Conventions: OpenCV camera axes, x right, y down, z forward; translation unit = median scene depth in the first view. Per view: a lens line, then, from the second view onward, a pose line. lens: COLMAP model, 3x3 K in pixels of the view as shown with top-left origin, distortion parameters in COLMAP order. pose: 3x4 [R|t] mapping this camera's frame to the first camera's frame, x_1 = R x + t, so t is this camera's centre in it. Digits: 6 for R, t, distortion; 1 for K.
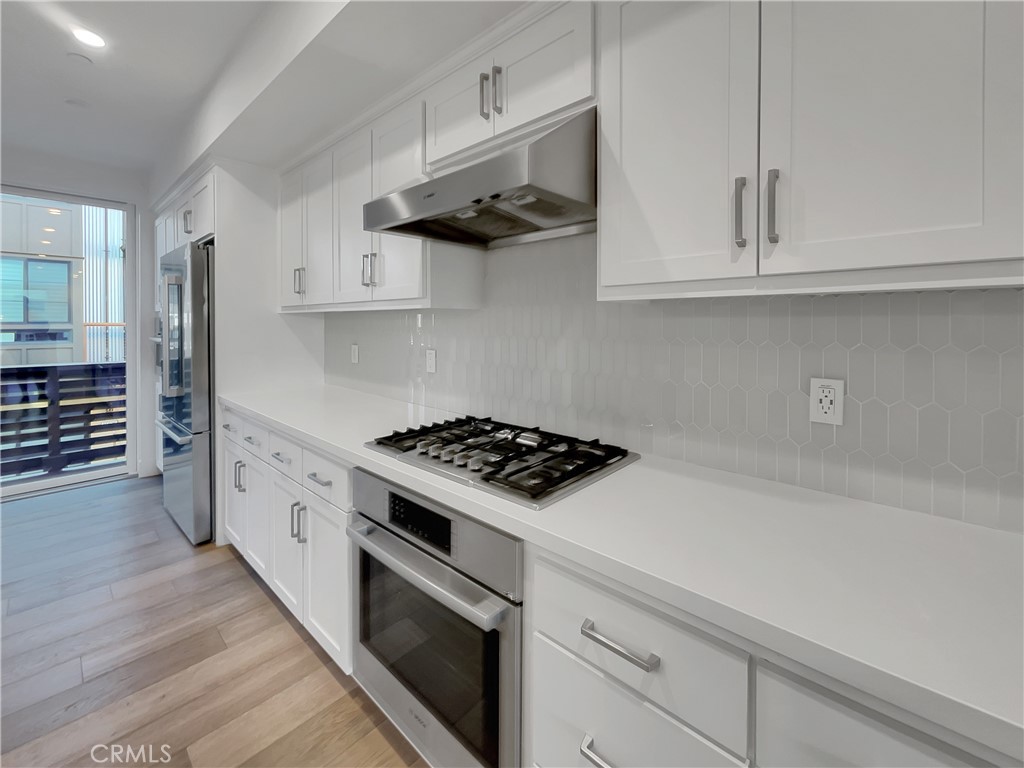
lens RADIAL K [[433.1, 0, 509.7], [0, 433.1, 322.0], [0, 0, 1]] dist [0.001305, 0.000284]
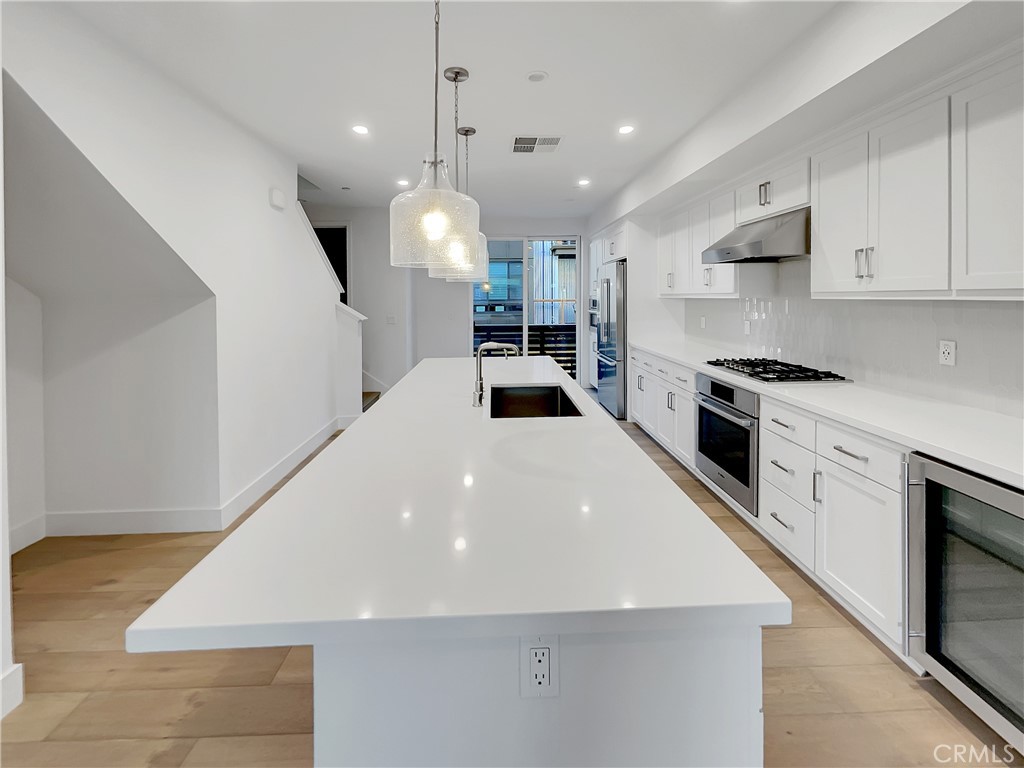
lens RADIAL K [[427.6, 0, 504.2], [0, 427.6, 306.6], [0, 0, 1]] dist [0.002016, 0.000169]
pose [[0.687822, 0.008163, -0.725834, 0.466572], [0.012127, 0.999668, 0.022734, -0.051698], [0.725778, -0.024439, 0.687494, -1.026810]]
